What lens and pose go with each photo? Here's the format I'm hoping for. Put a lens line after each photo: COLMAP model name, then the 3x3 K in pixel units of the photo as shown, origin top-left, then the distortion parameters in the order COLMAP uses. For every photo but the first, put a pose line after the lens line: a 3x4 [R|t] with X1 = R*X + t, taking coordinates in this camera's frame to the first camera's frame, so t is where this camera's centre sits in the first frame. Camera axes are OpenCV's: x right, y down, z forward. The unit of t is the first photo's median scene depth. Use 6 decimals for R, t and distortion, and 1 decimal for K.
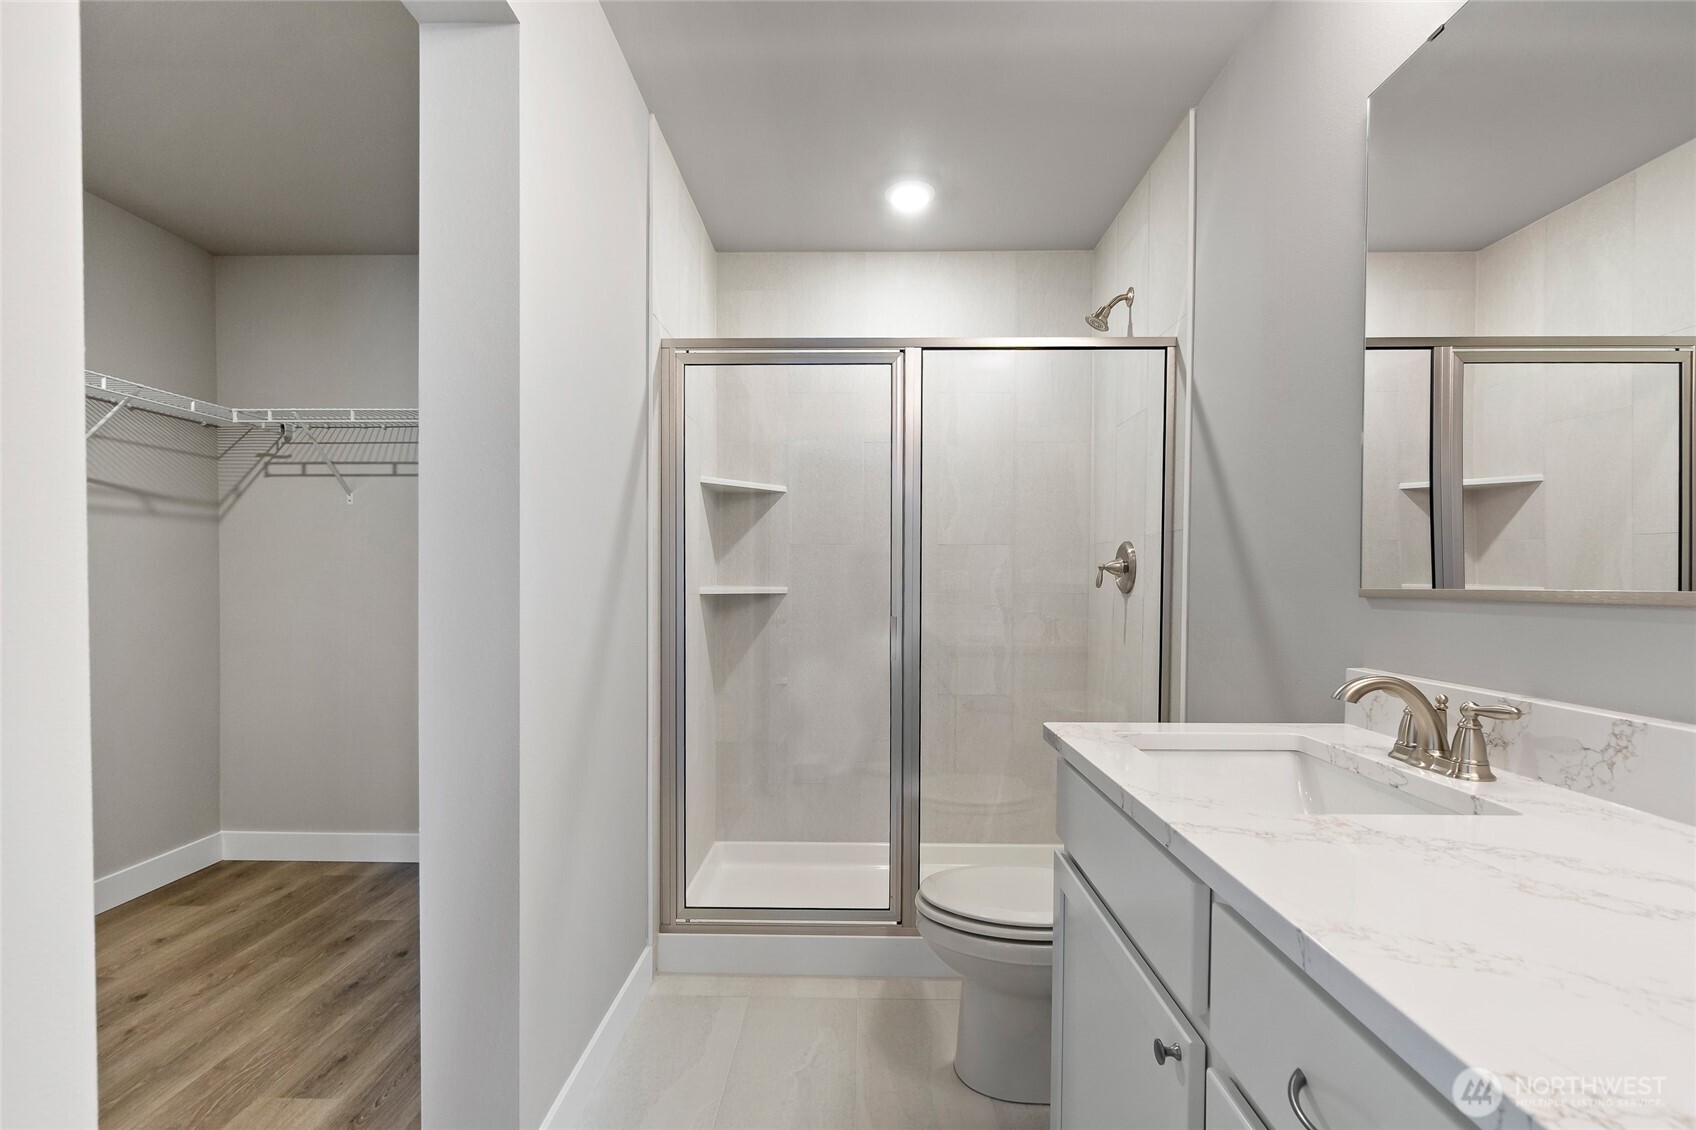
lens RADIAL K [[746.7, 0, 861.7], [0, 746.7, 596.3], [0, 0, 1]] dist [-0.004349, 0.000817]
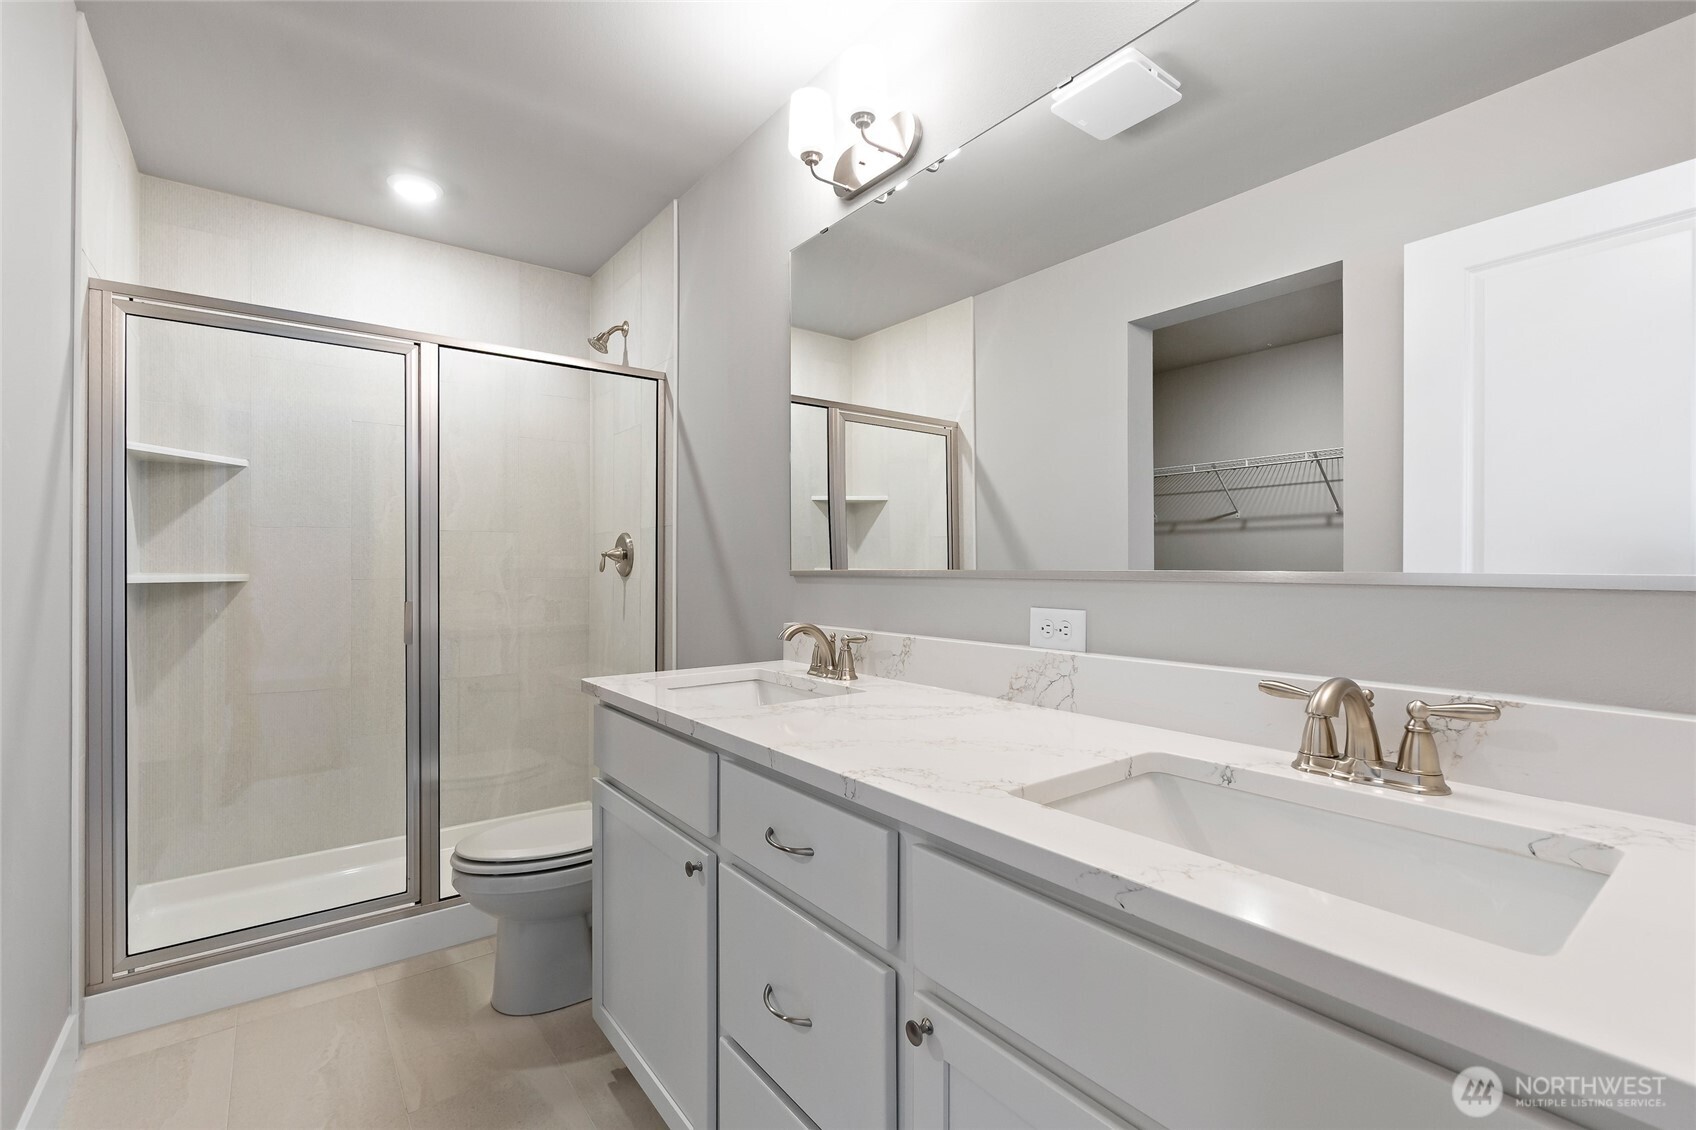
lens RADIAL K [[746.7, 0, 842.4], [0, 746.7, 563.6], [0, 0, 1]] dist [-0.004349, 0.000817]
pose [[0.787978, -0.001457, 0.615701, -0.120720], [0.016431, 0.999691, -0.018663, 0.003745], [-0.615484, 0.024823, 0.787759, -0.172651]]
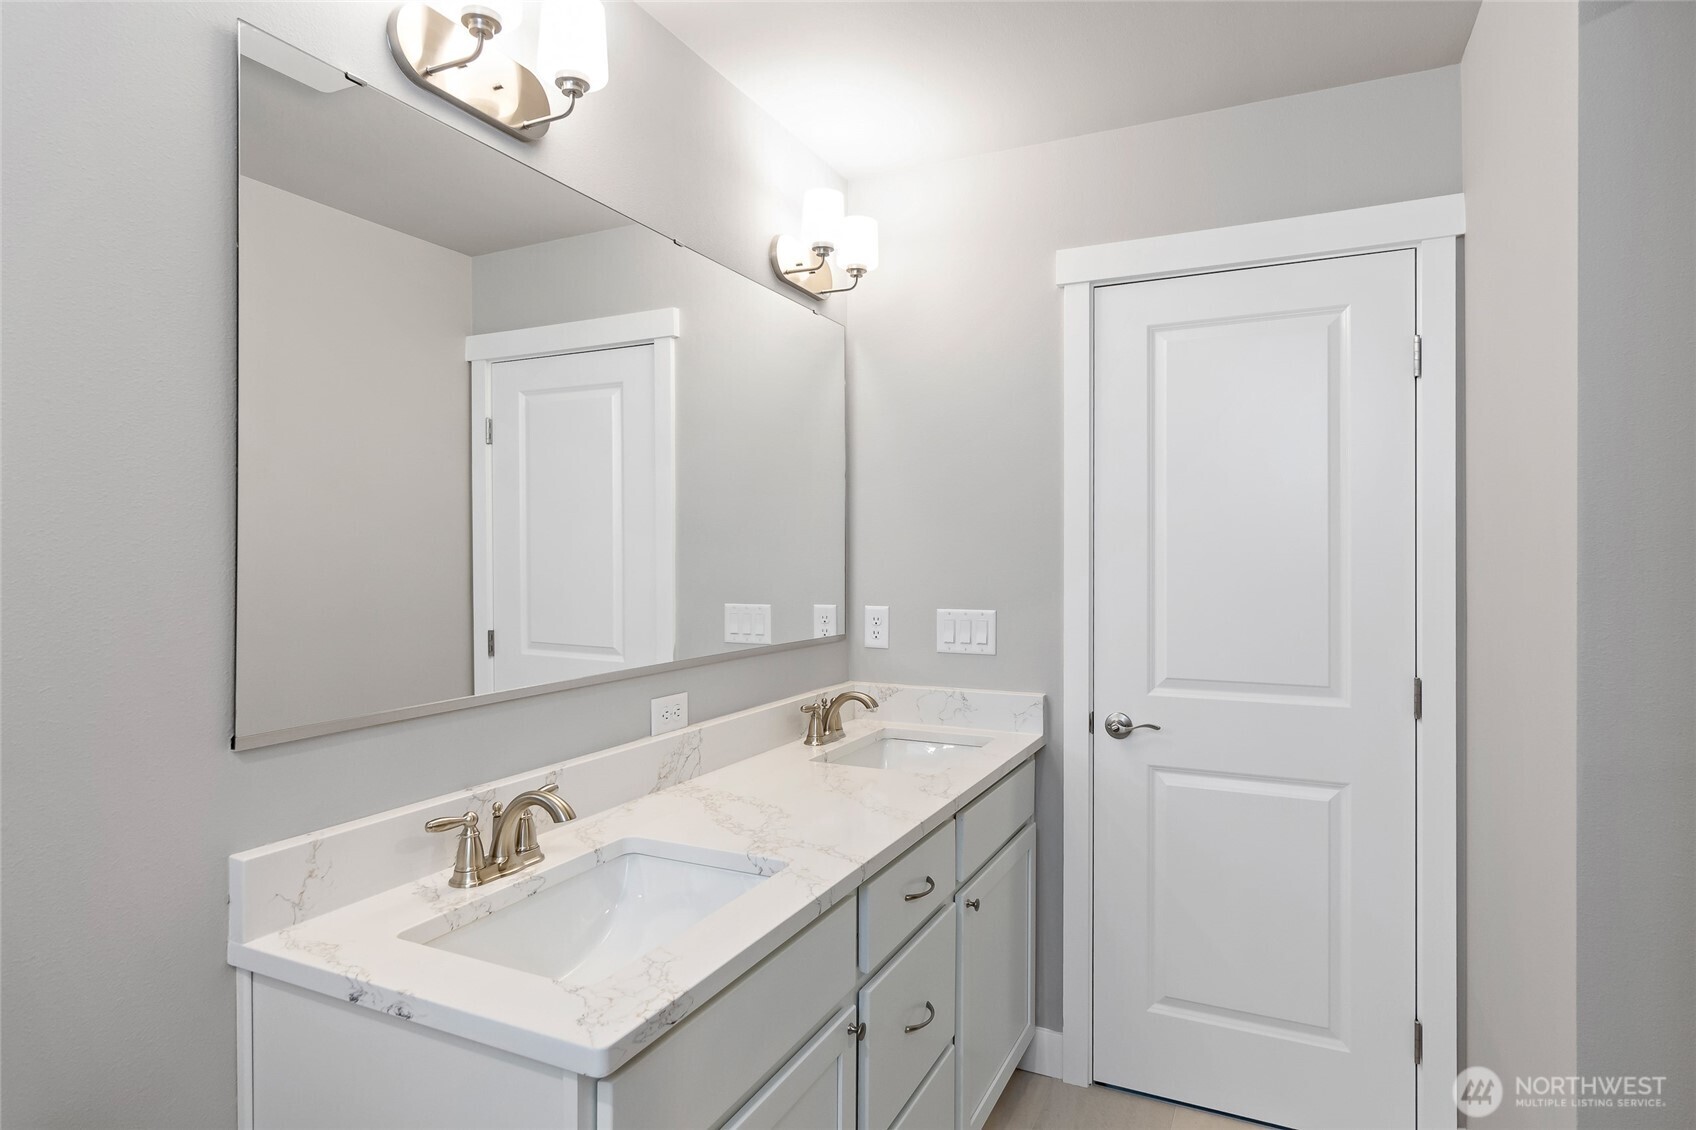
lens RADIAL K [[891.6, 0, 853.4], [0, 891.6, 562.6], [0, 0, 1]] dist [0.000612, -0.002400]
pose [[-0.901178, -0.009267, 0.433351, -0.119689], [0.002423, 0.999648, 0.026415, -0.123332], [-0.433443, 0.024854, -0.900838, 0.961934]]
